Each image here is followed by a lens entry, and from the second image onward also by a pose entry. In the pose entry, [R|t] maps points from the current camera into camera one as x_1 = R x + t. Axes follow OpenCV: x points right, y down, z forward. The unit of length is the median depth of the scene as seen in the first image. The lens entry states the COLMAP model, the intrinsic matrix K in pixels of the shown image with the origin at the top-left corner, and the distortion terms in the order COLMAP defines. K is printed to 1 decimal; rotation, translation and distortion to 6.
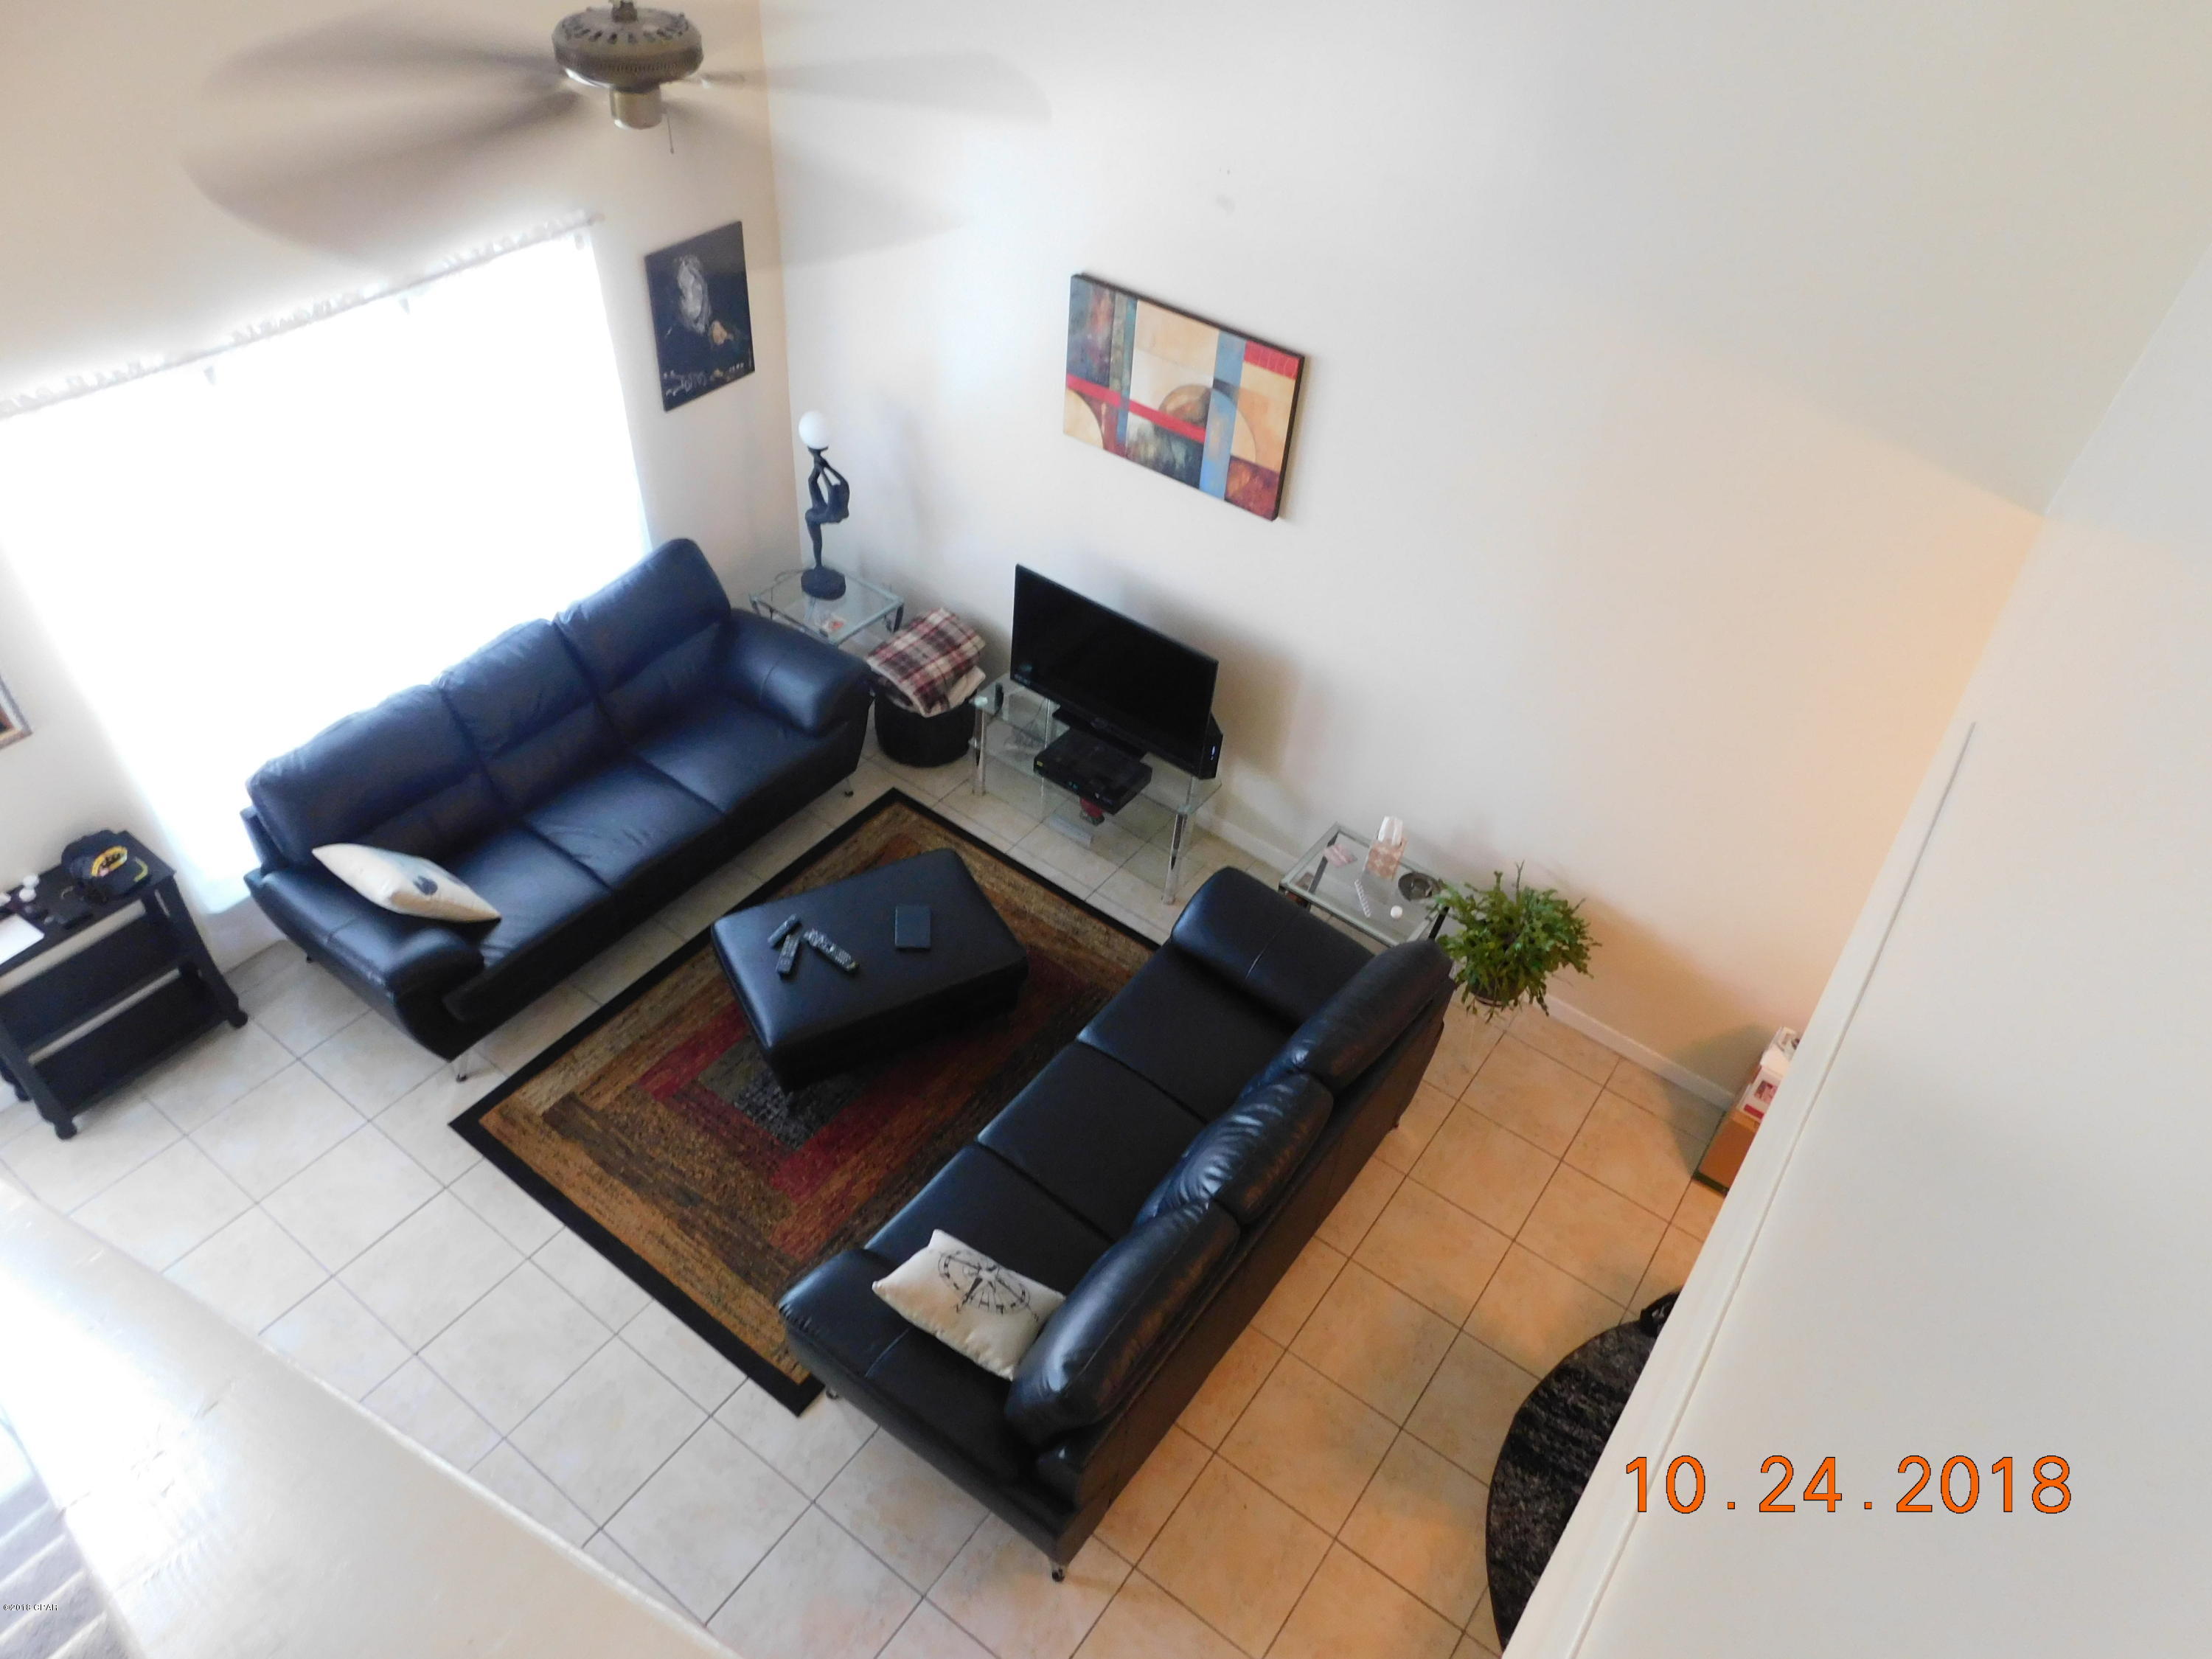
lens RADIAL K [[1450.3, 0, 1109.9], [0, 1450.3, 827.9], [0, 0, 1]] dist [-0.074247, 0.055994]
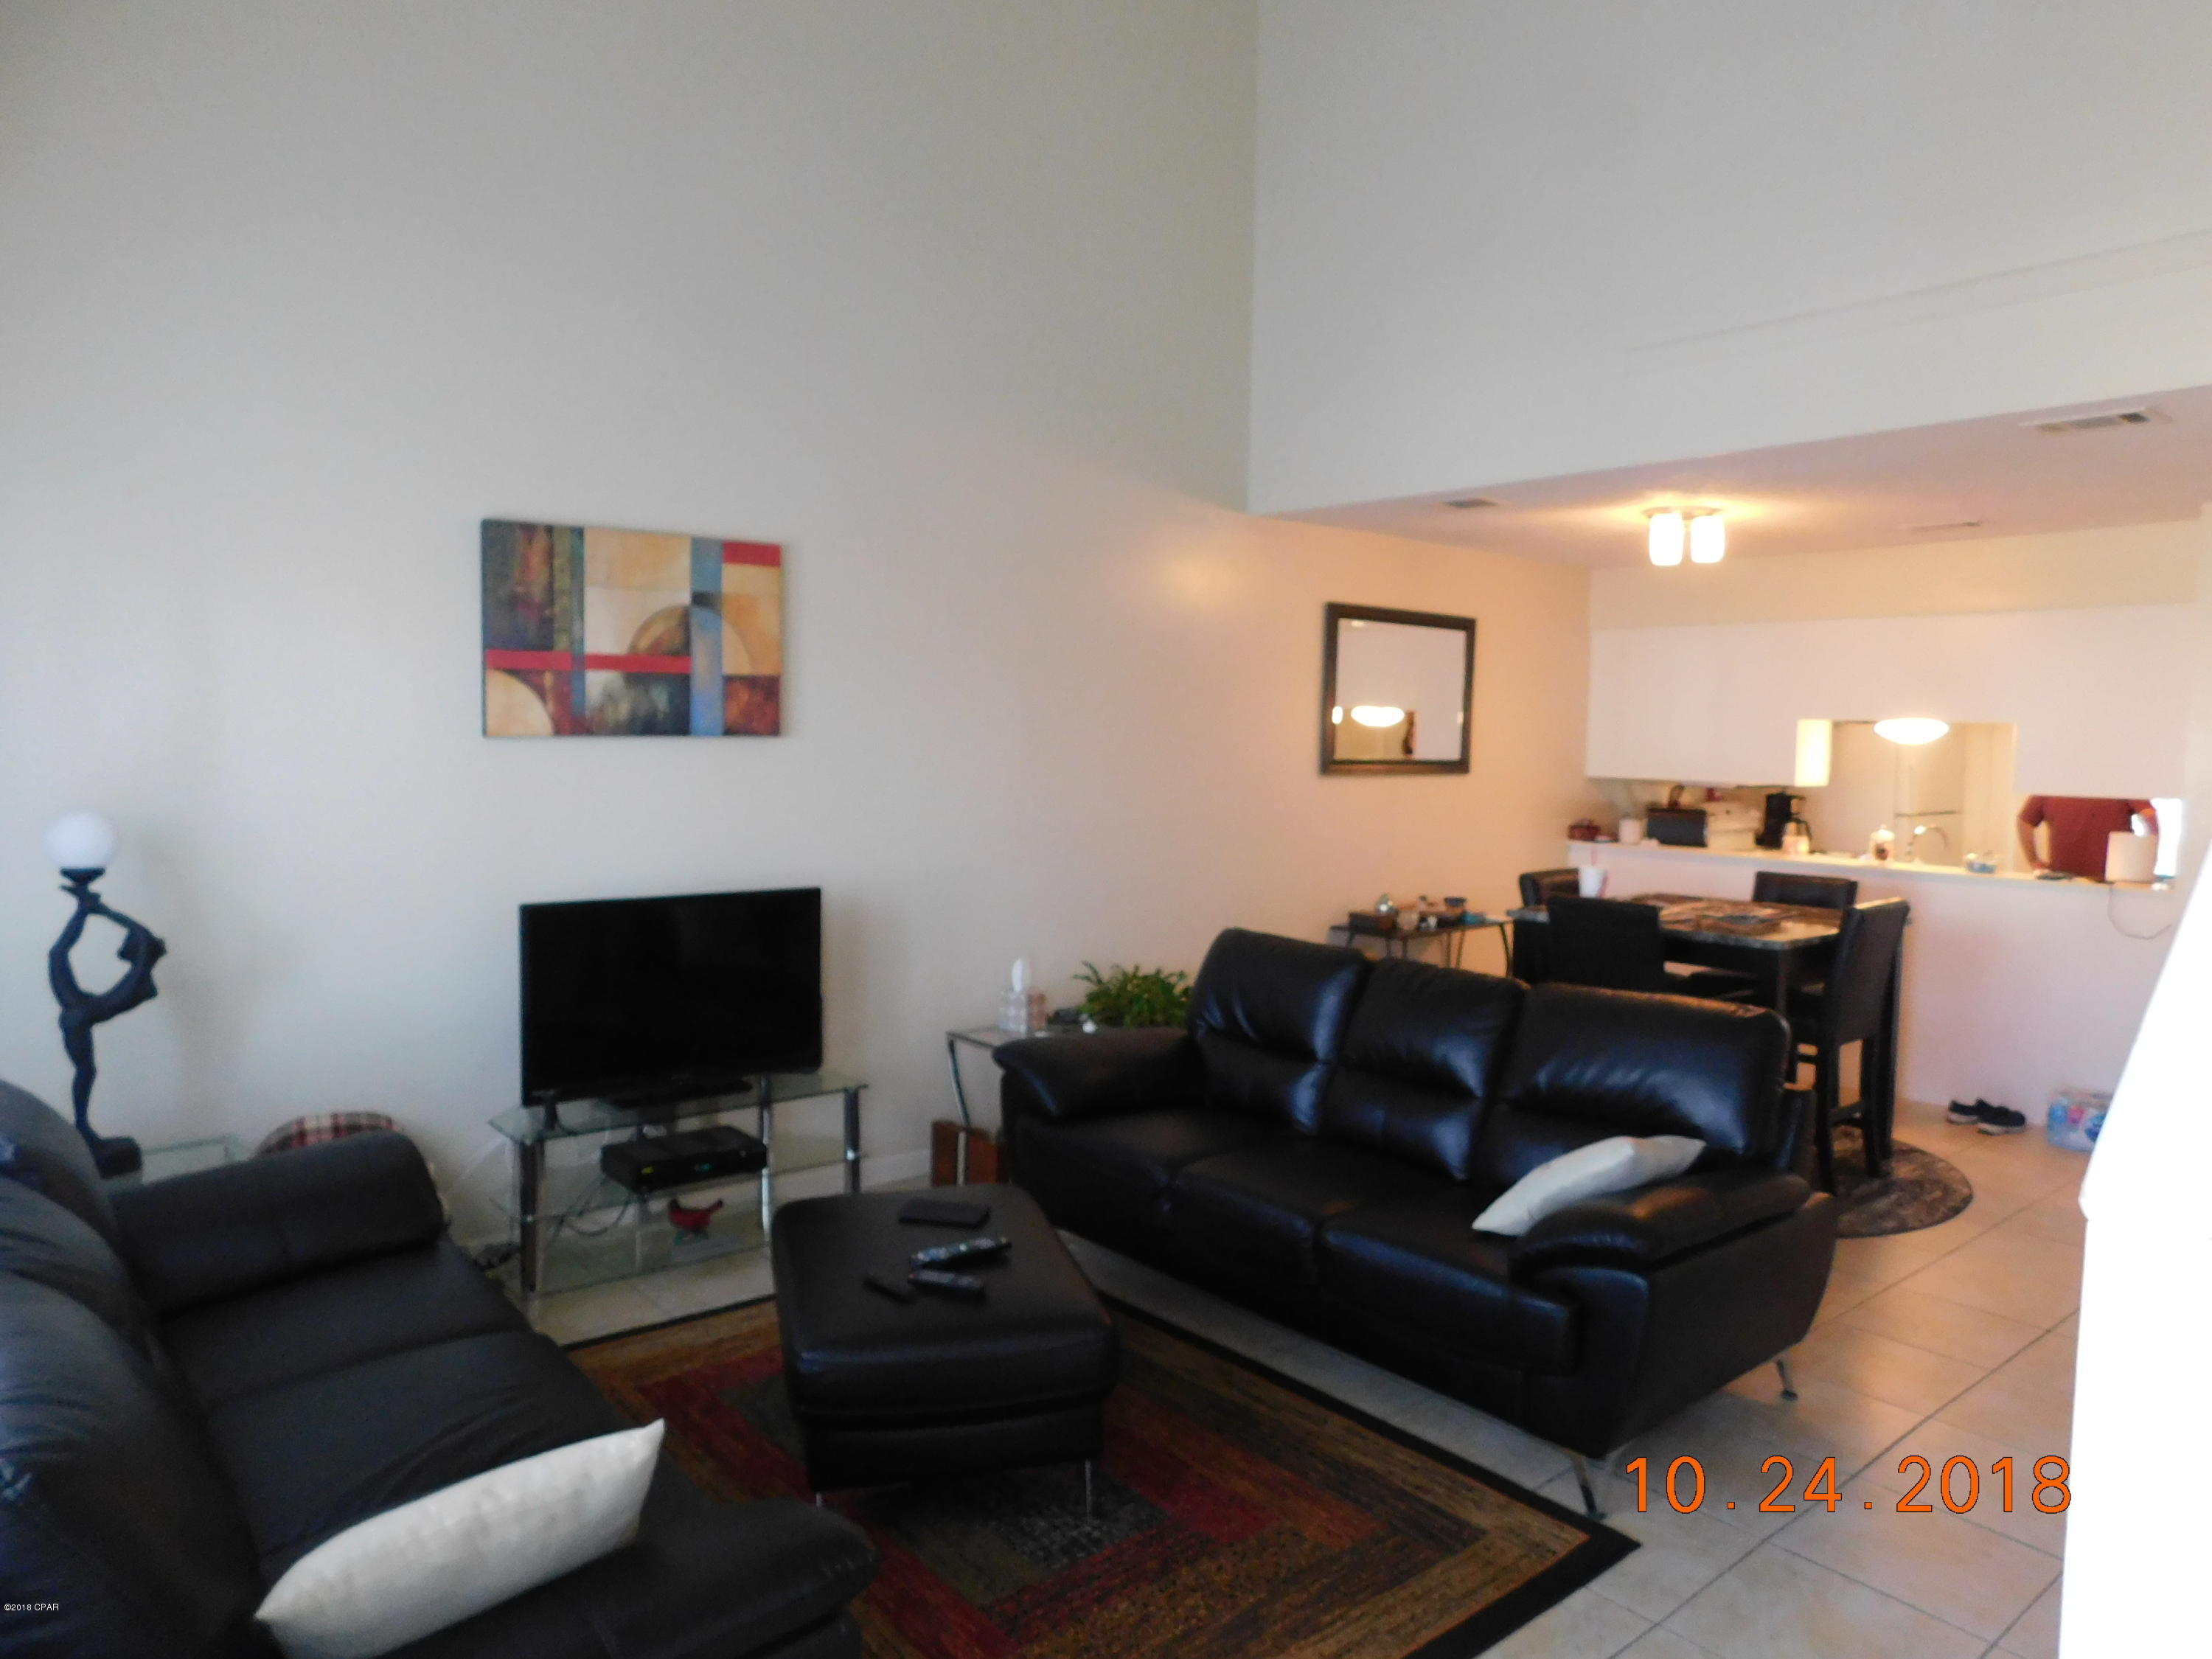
lens RADIAL K [[1450.3, 0, 1111.8], [0, 1450.3, 829.6], [0, 0, 1]] dist [-0.074247, 0.055994]
pose [[0.254731, -0.141134, 0.956657, -0.712984], [0.674624, 0.734715, -0.071242, 0.038540], [-0.692816, 0.663532, 0.282367, 0.628265]]
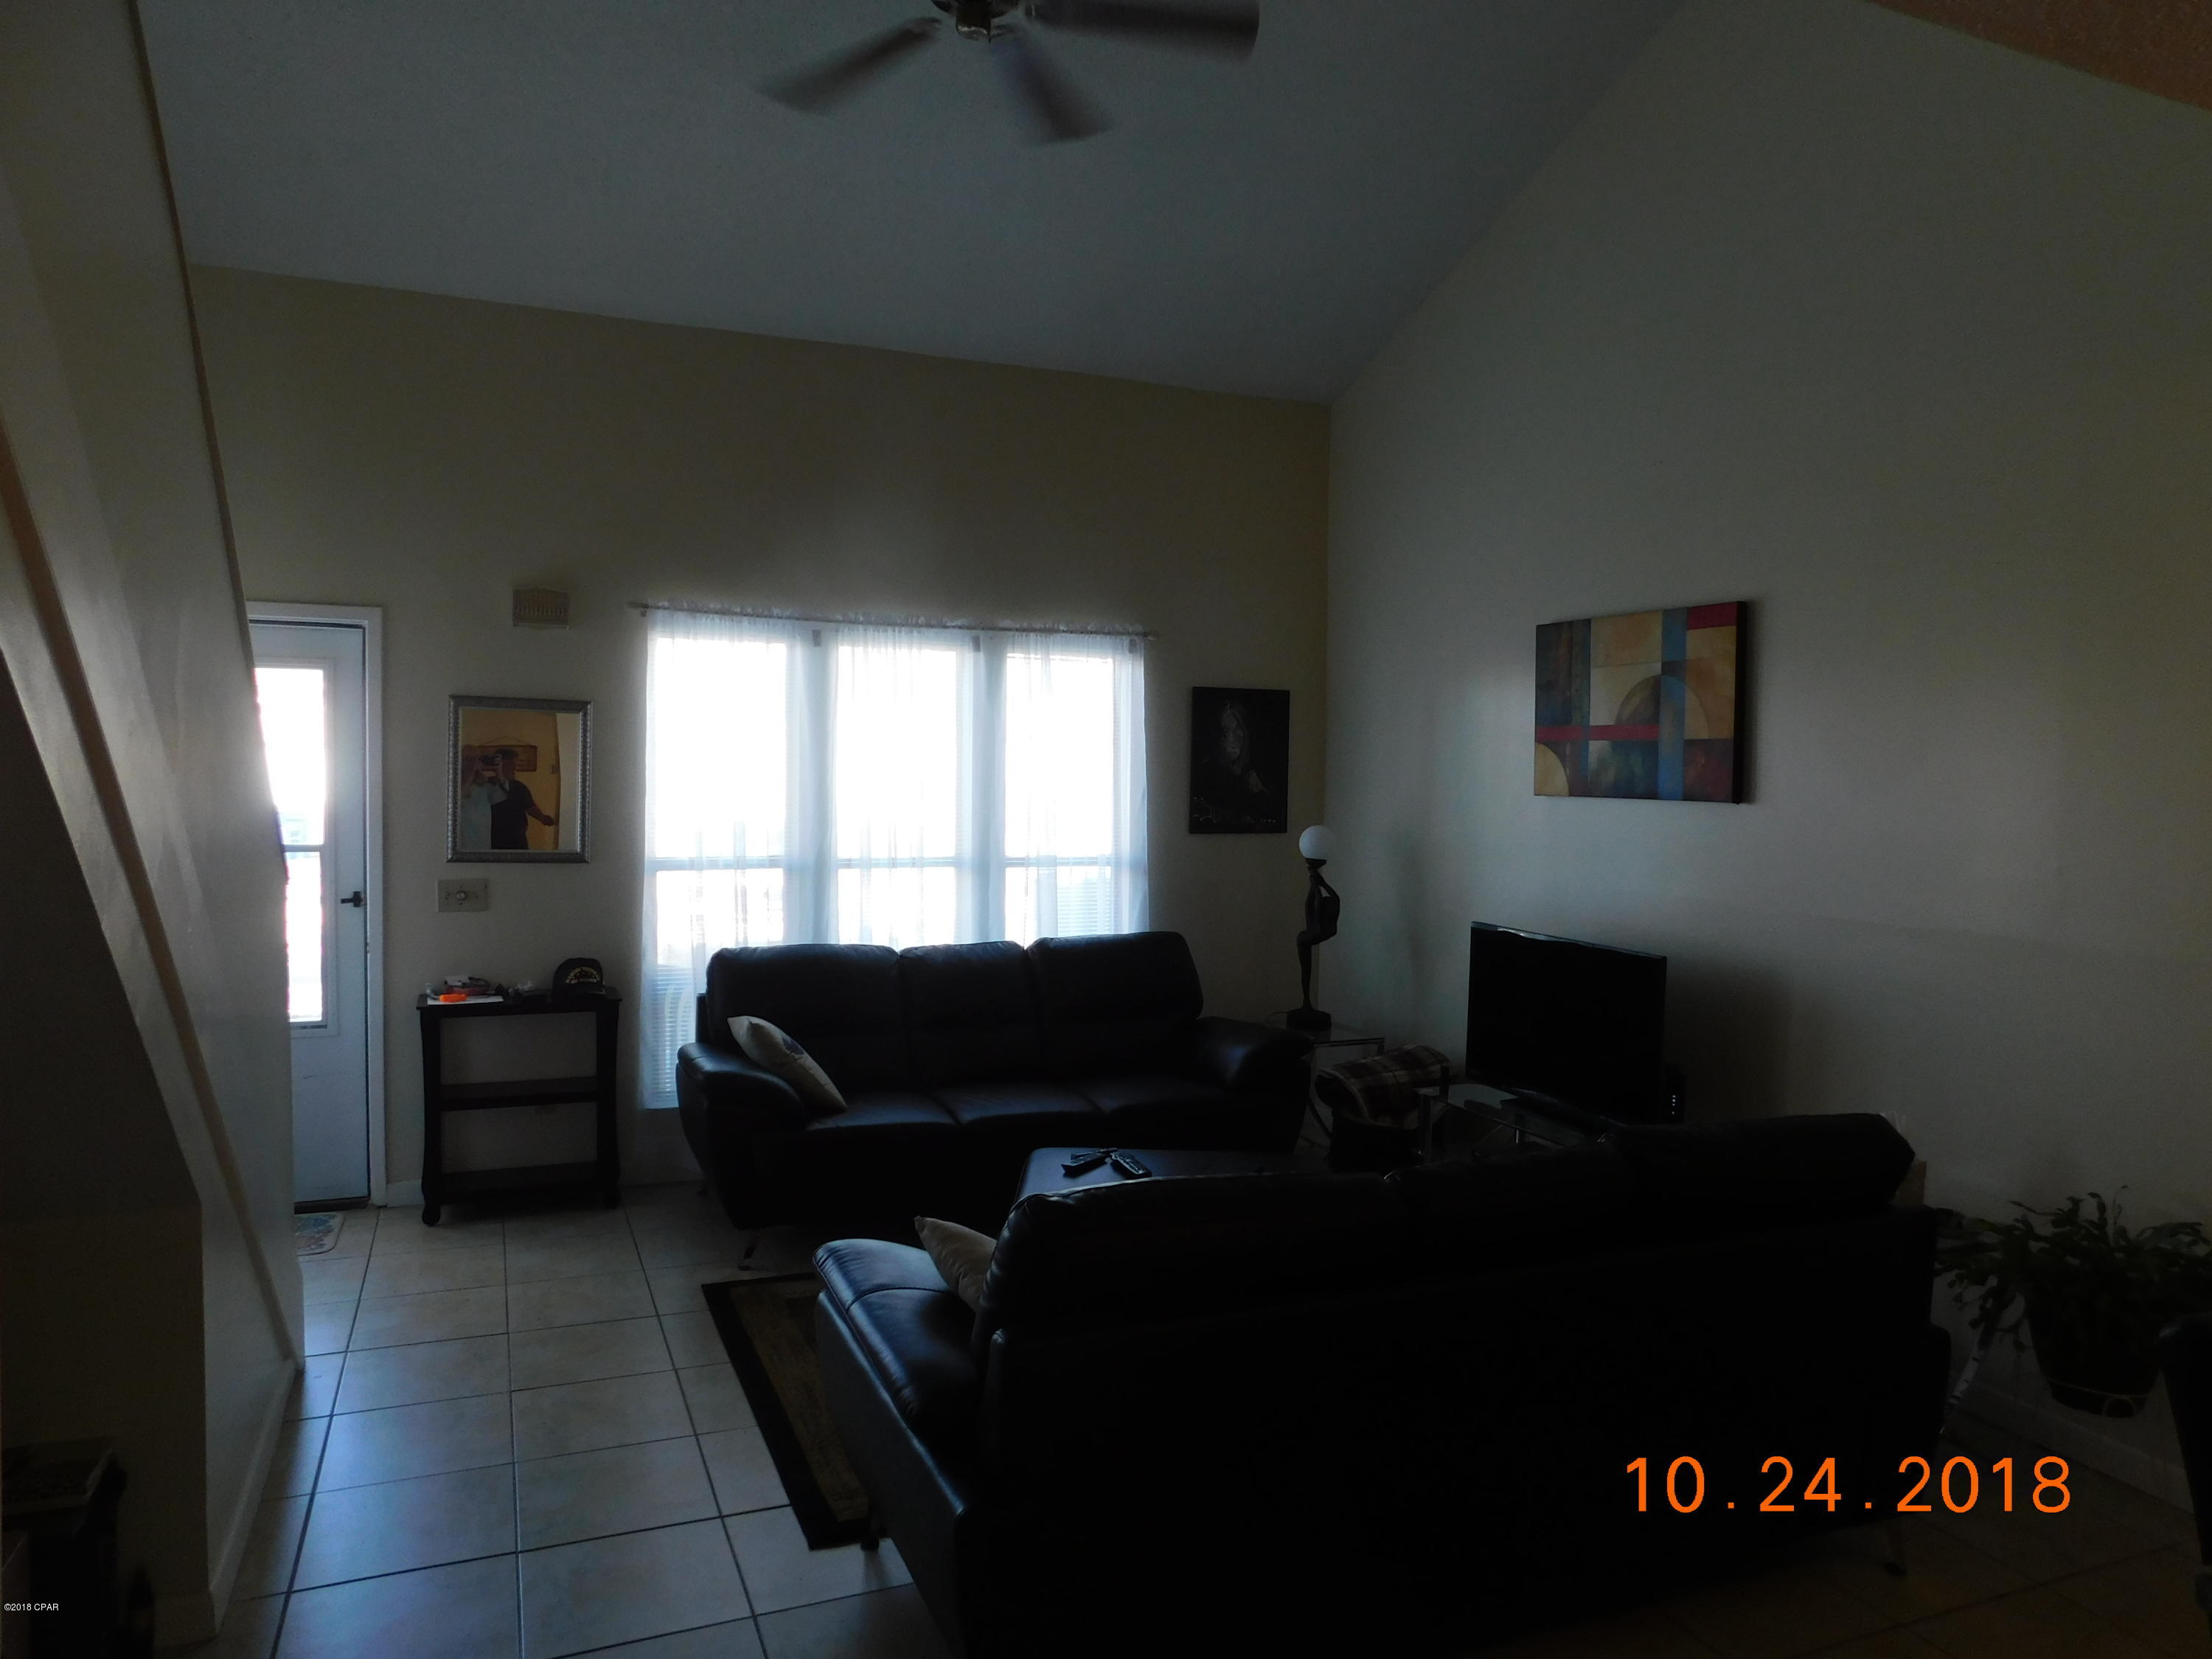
lens RADIAL K [[1450.3, 0, 1112.8], [0, 1450.3, 829.1], [0, 0, 1]] dist [-0.074247, 0.055994]
pose [[0.857582, -0.038657, -0.512893, 0.231616], [-0.317396, 0.744898, -0.586844, 0.420128], [0.404739, 0.666057, 0.626541, 0.316361]]
